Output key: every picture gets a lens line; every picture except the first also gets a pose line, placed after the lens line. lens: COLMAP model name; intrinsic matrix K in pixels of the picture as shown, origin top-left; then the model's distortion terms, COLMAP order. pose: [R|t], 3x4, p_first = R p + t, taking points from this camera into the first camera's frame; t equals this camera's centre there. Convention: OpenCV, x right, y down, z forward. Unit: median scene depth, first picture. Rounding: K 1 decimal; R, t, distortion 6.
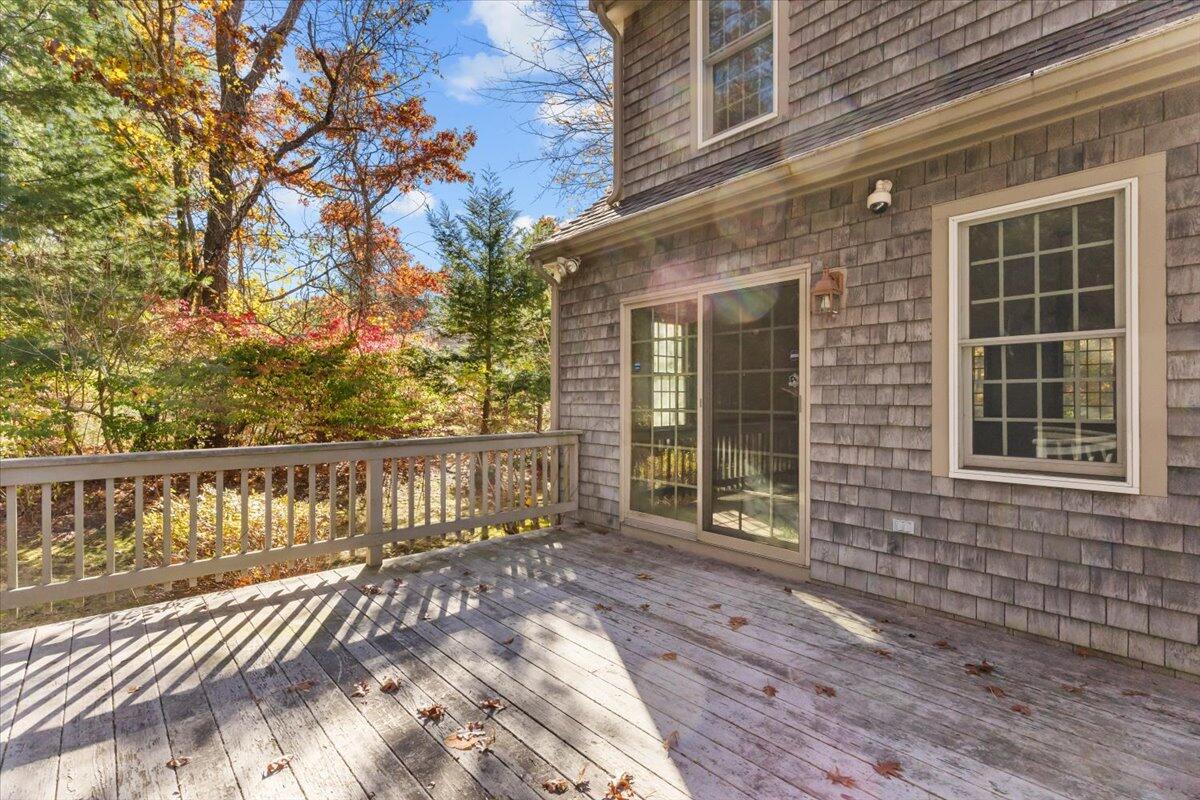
lens RADIAL K [[551.9, 0, 602.4], [0, 551.9, 398.4], [0, 0, 1]] dist [0.000685, 0.000298]
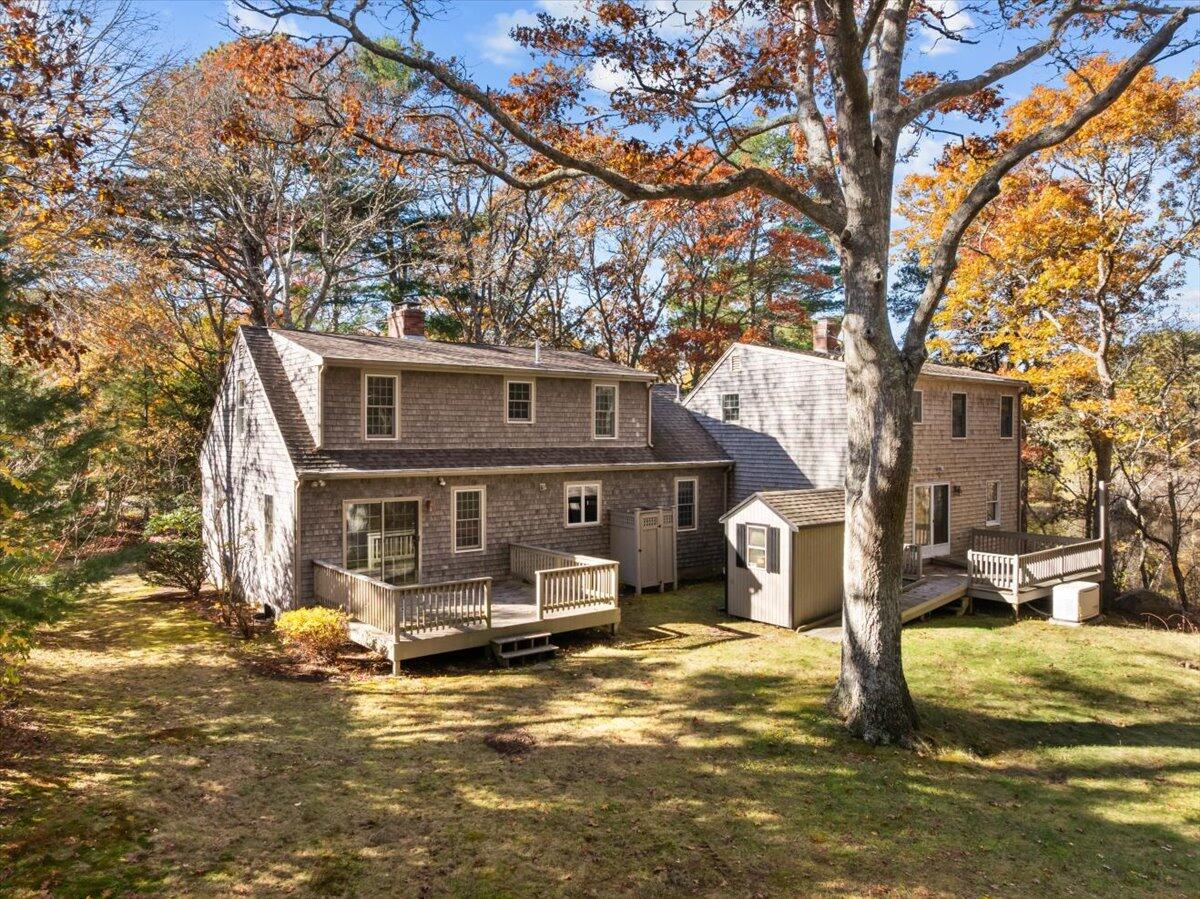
lens RADIAL K [[840.0, 0, 601.6], [0, 840.0, 450.6], [0, 0, 1]] dist [0.003577, 0.000083]
pose [[0.054568, -0.017458, 0.998357, -5.272528], [-0.008799, 0.999800, 0.017965, -0.705712], [-0.998471, -0.009765, 0.054404, -0.411673]]
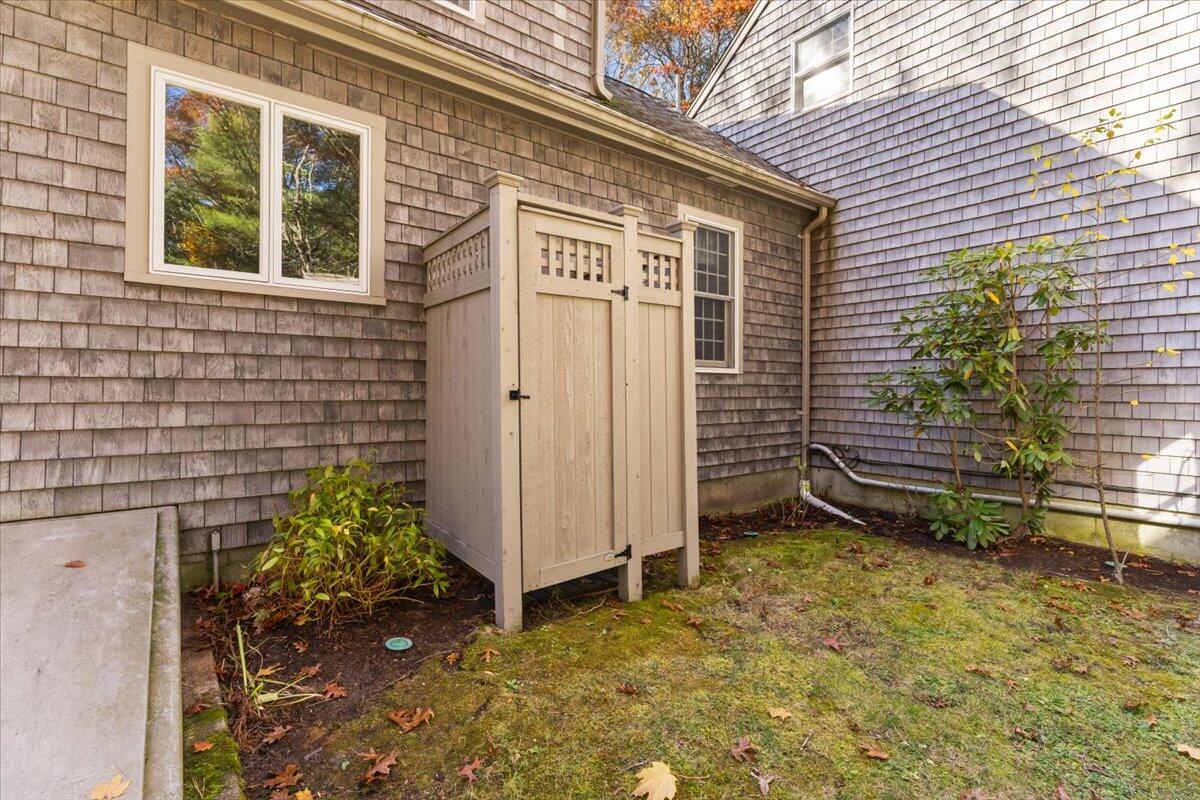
lens RADIAL K [[551.9, 0, 603.4], [0, 551.9, 391.1], [0, 0, 1]] dist [0.000685, 0.000298]
pose [[0.081587, -0.000563, 0.996666, 0.480577], [-0.006452, 0.999979, 0.001093, 0.186769], [-0.996645, -0.006520, 0.081582, -0.564515]]
